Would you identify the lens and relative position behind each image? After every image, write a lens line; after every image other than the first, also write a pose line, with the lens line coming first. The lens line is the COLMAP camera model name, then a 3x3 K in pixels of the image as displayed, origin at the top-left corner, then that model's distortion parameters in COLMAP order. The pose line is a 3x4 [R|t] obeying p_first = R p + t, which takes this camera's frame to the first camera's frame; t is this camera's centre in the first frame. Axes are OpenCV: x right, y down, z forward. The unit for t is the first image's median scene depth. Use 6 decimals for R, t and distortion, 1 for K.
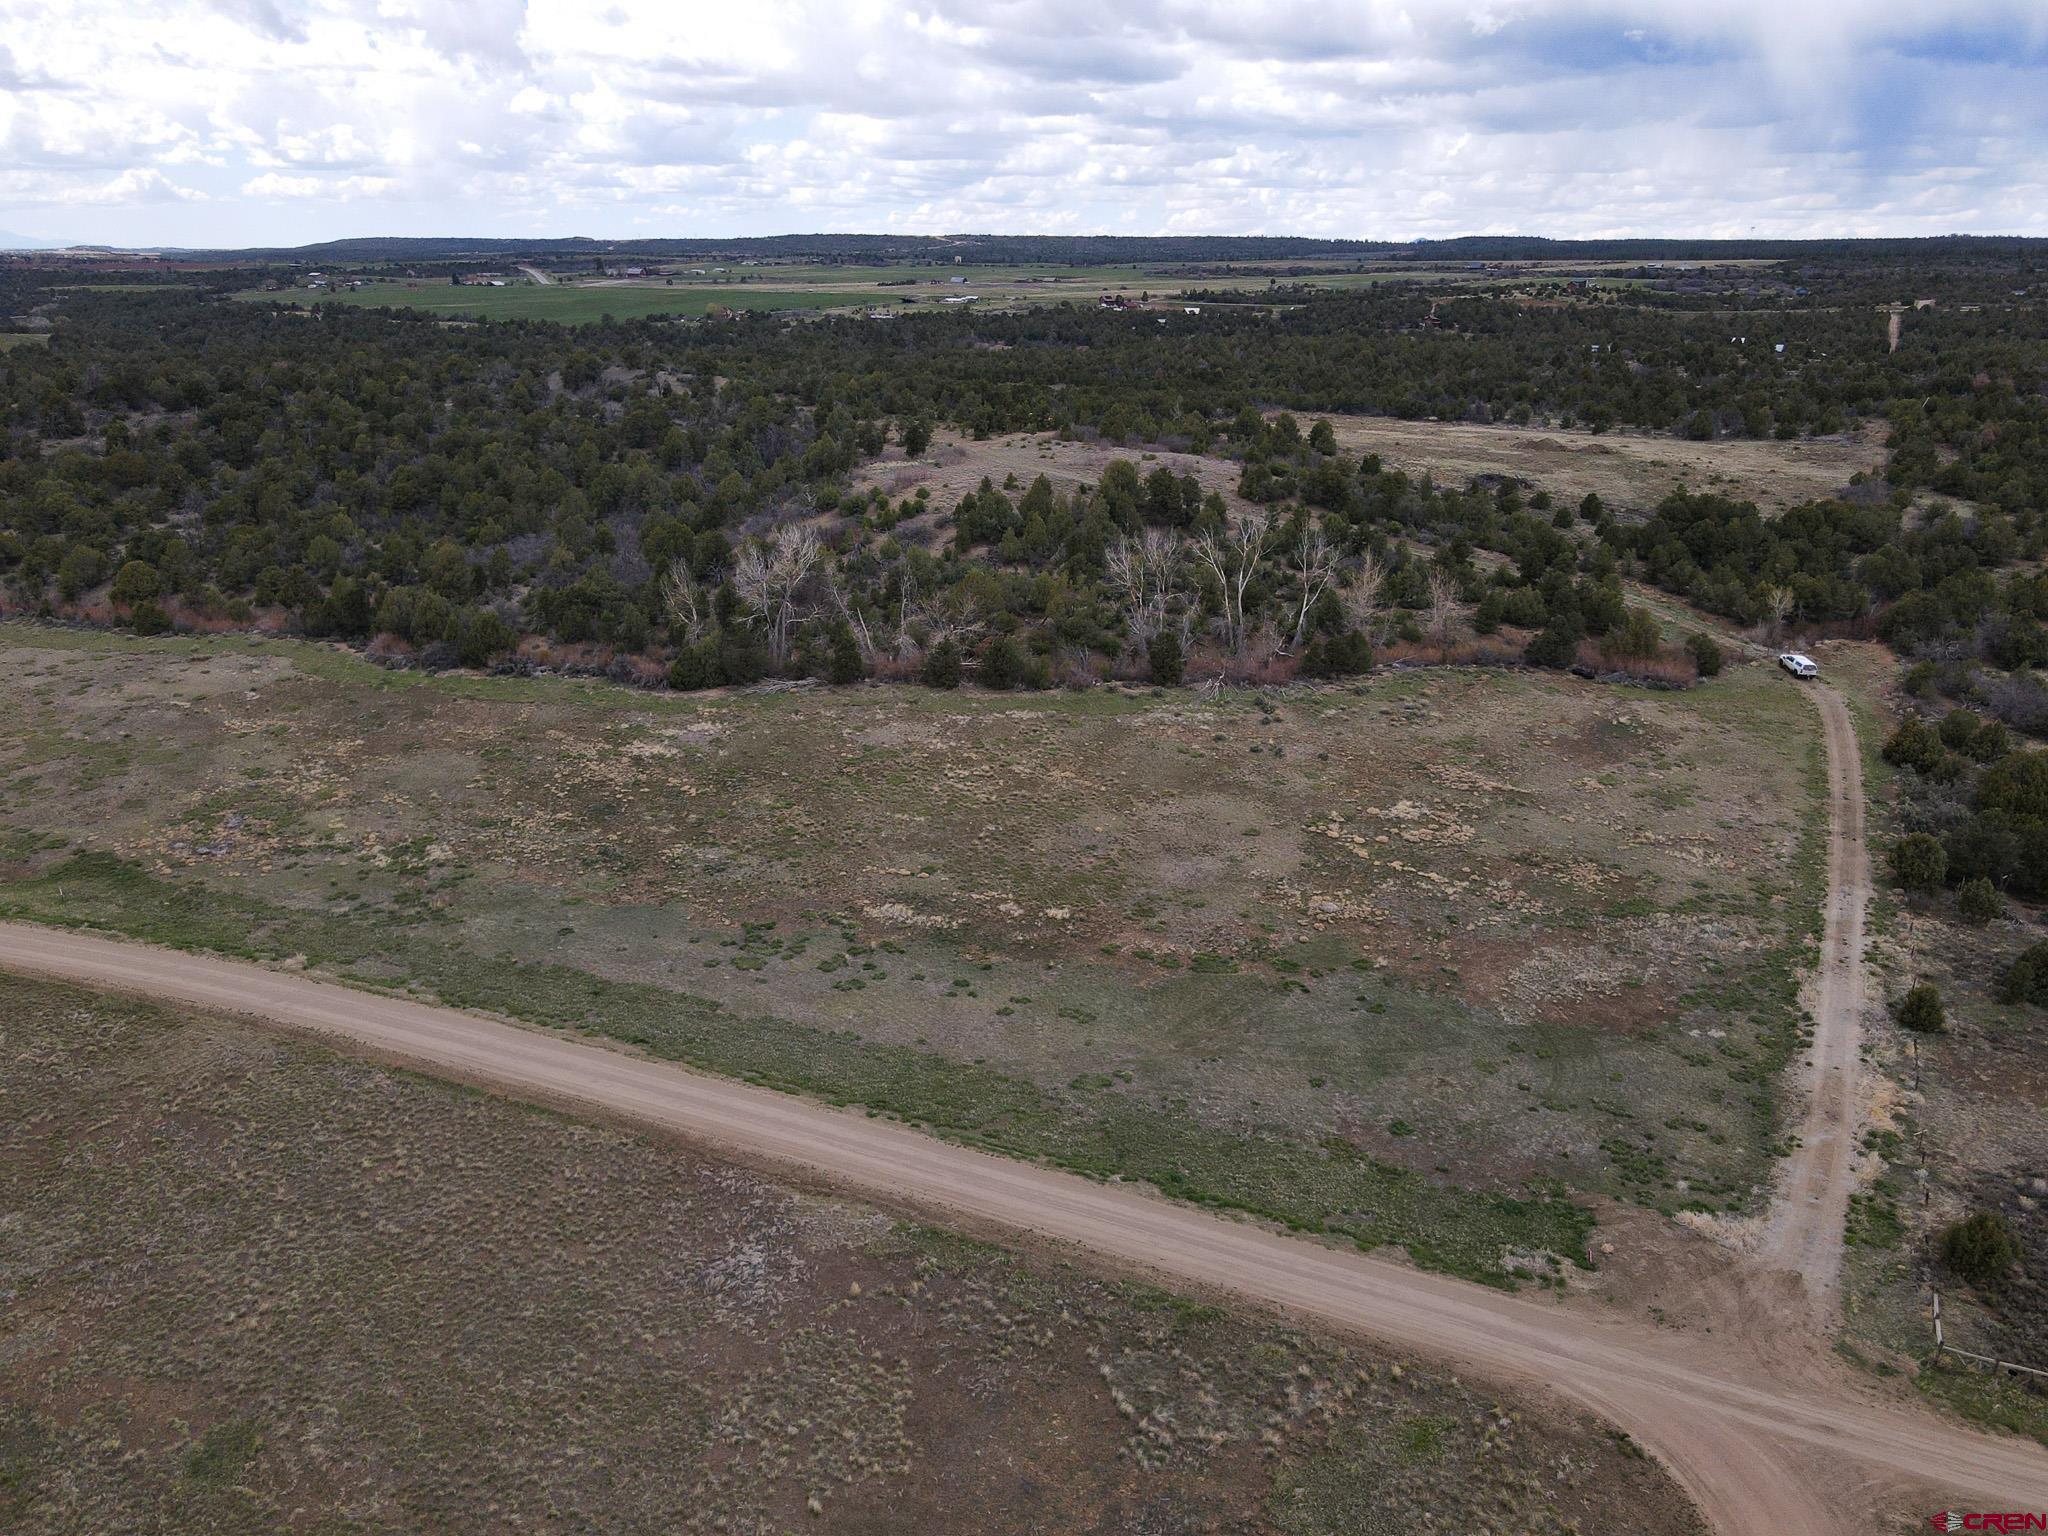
lens RADIAL K [[1490.9, 0, 1012.1], [0, 1490.9, 761.6], [0, 0, 1]] dist [0.015944, 0.007083]
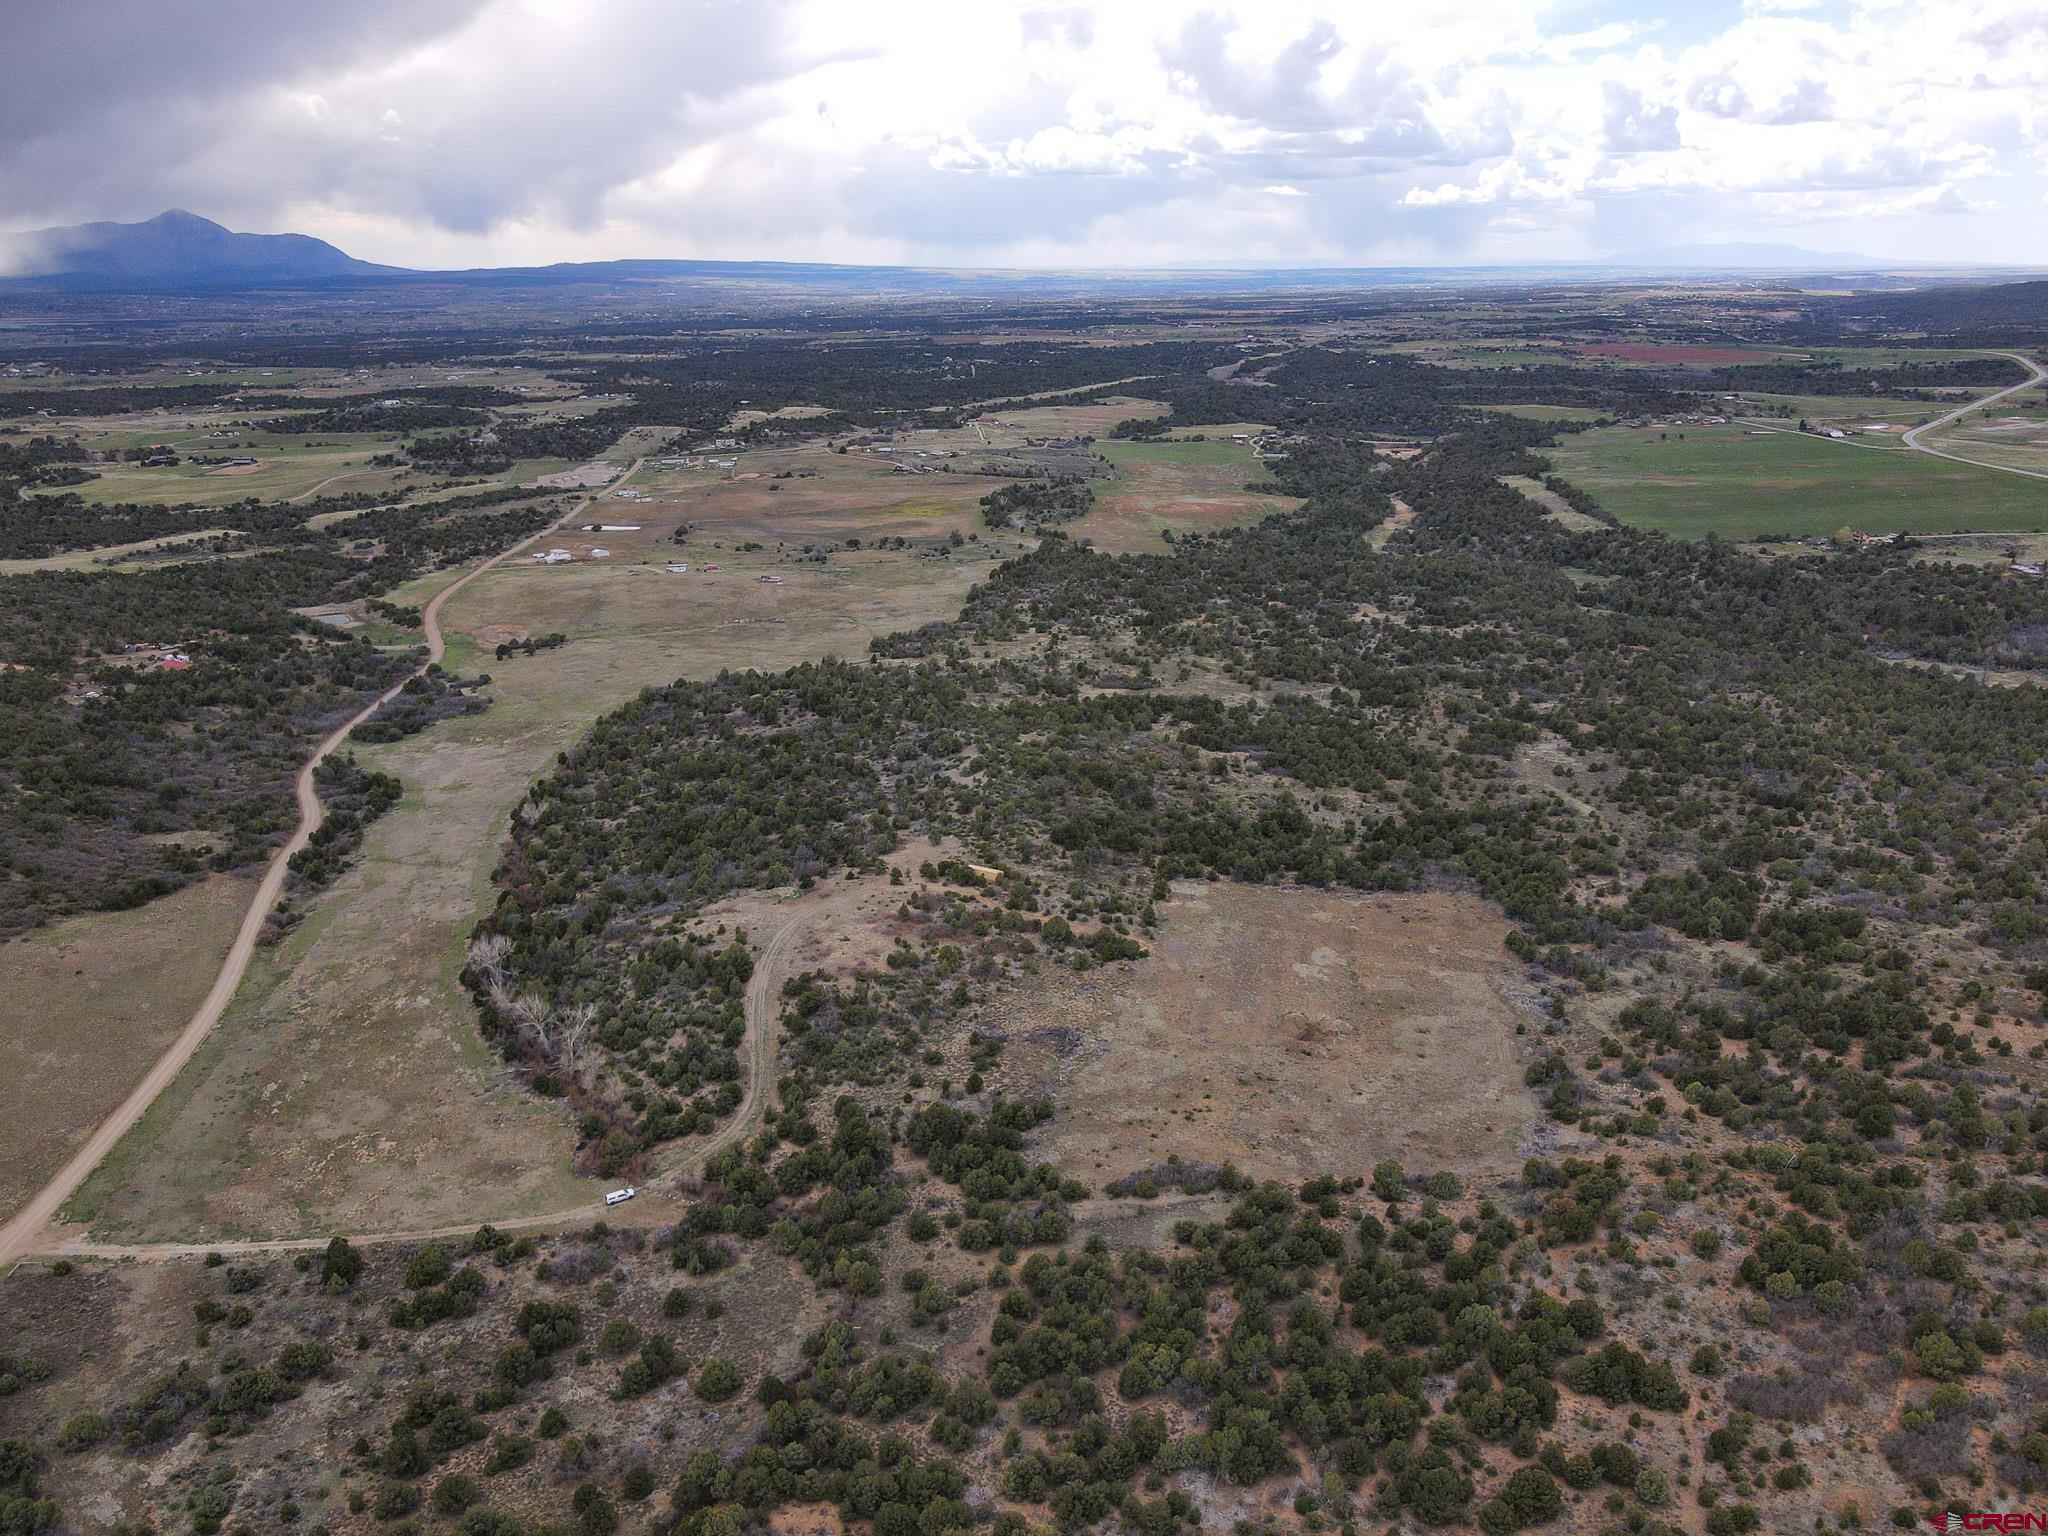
lens RADIAL K [[1490.9, 0, 1026.3], [0, 1490.9, 764.9], [0, 0, 1]] dist [0.015944, 0.007083]
pose [[0.521559, 0.265999, -0.810692, 1.988191], [-0.267342, 0.953262, 0.140784, -0.900433], [0.810250, 0.143304, 0.568295, 0.247708]]
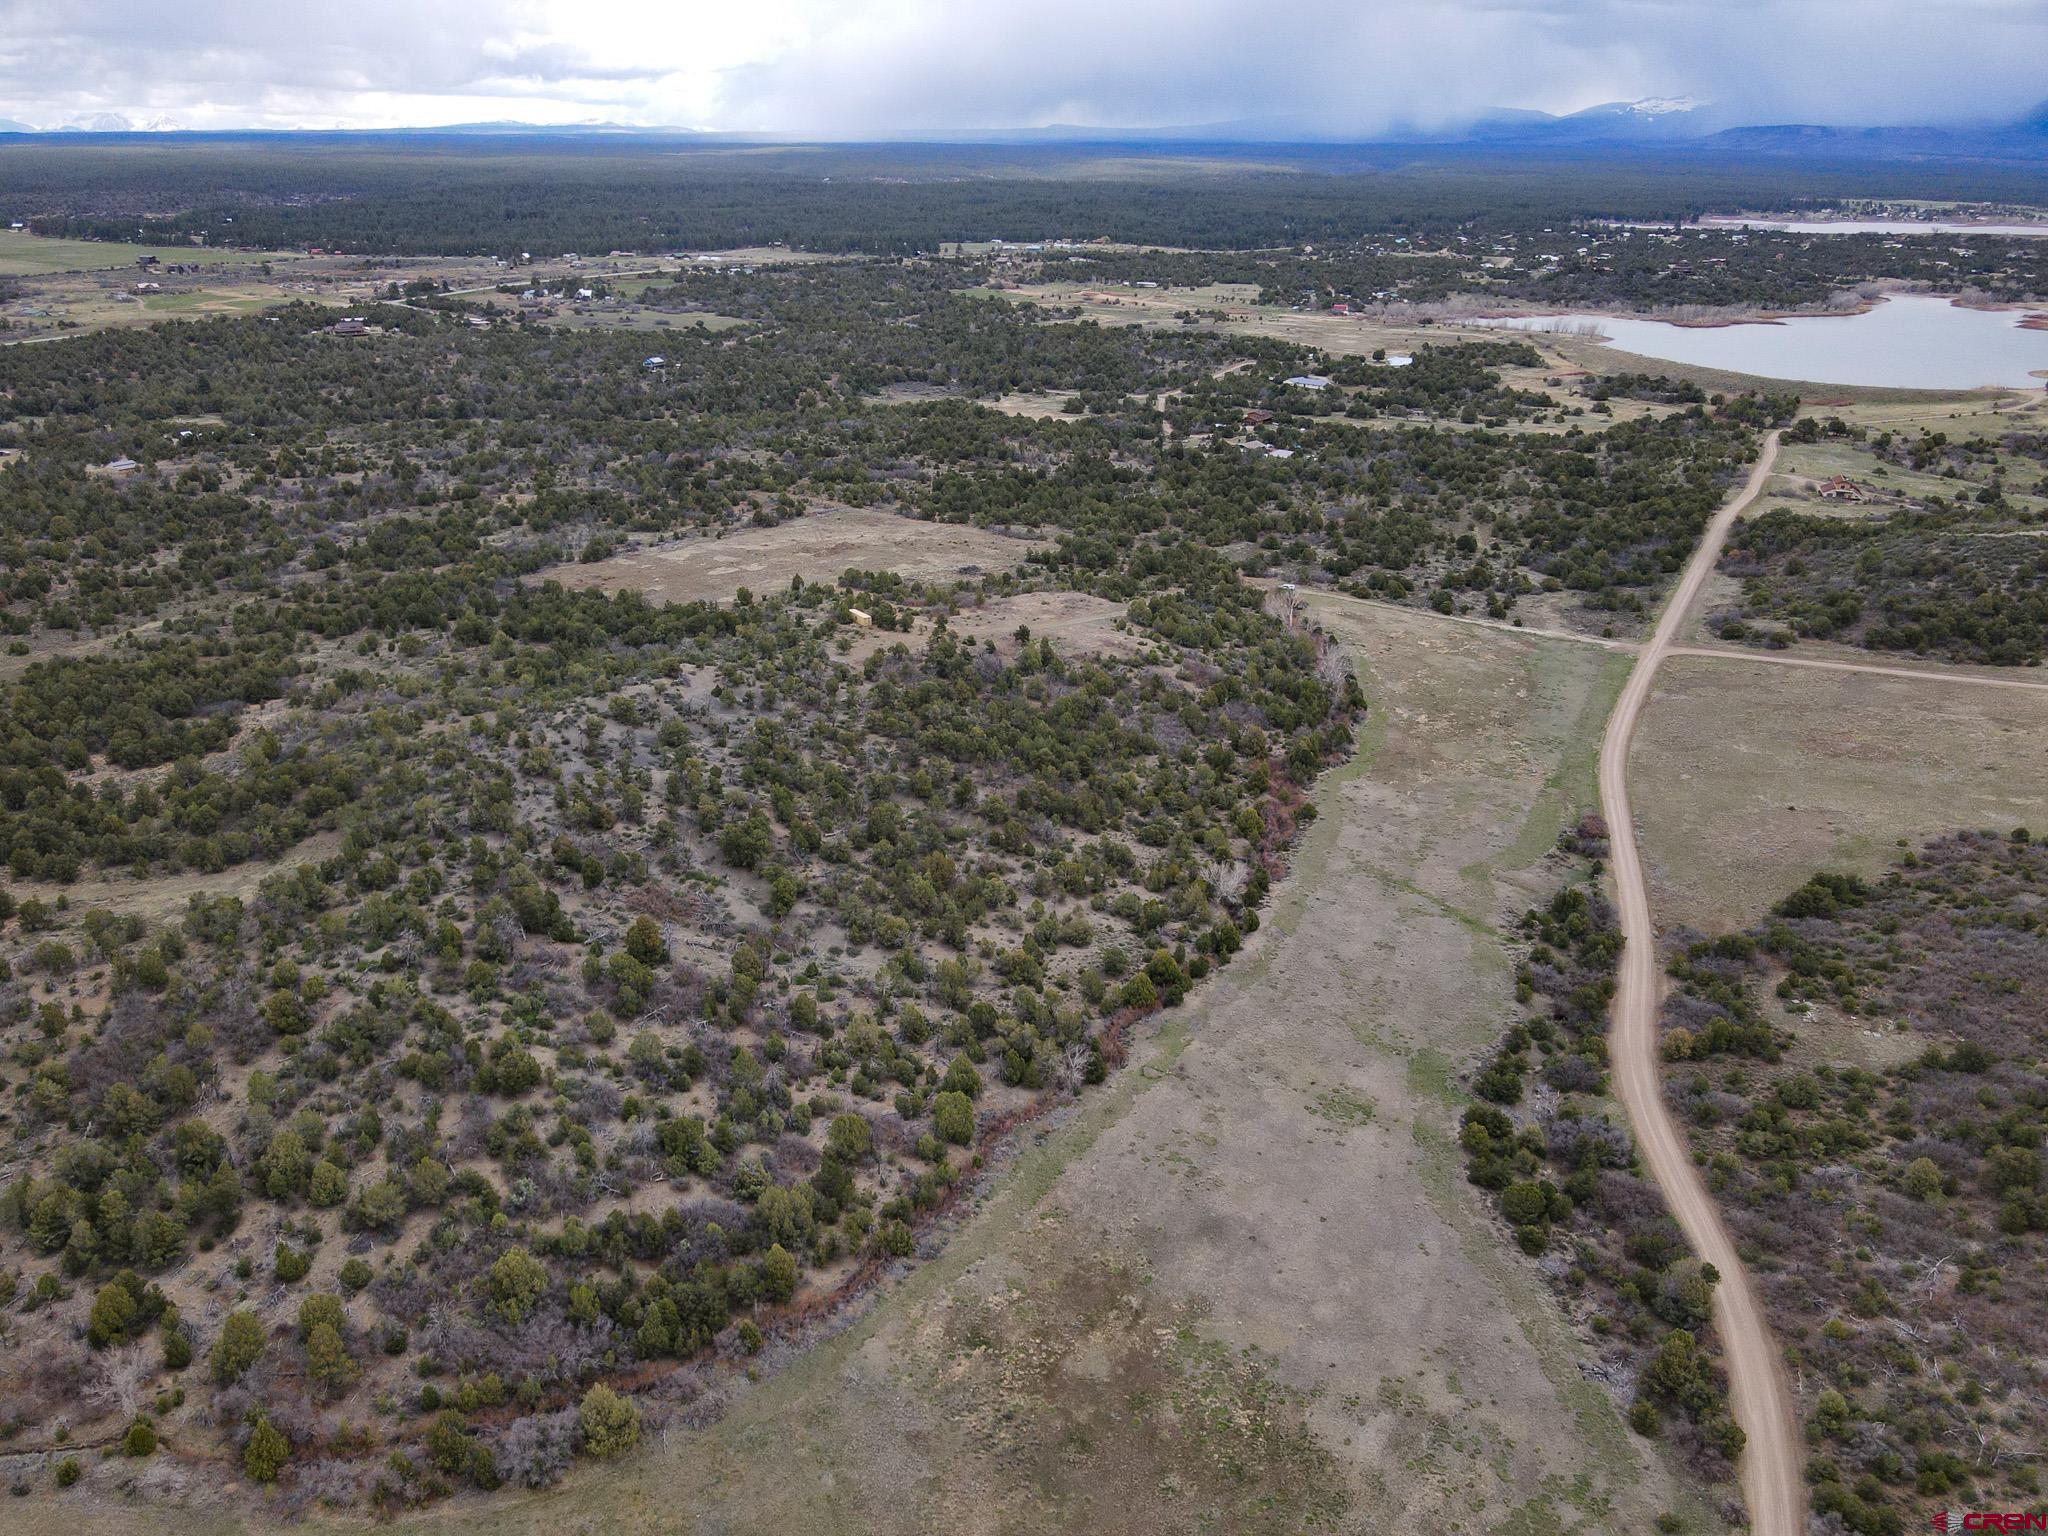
lens RADIAL K [[1490.9, 0, 1037.6], [0, 1490.9, 773.9], [0, 0, 1]] dist [0.015944, 0.007083]
pose [[0.031253, -0.389071, 0.920677, -2.320568], [0.315238, 0.877951, 0.360314, -0.928656], [-0.948498, 0.278971, 0.150088, 1.042079]]
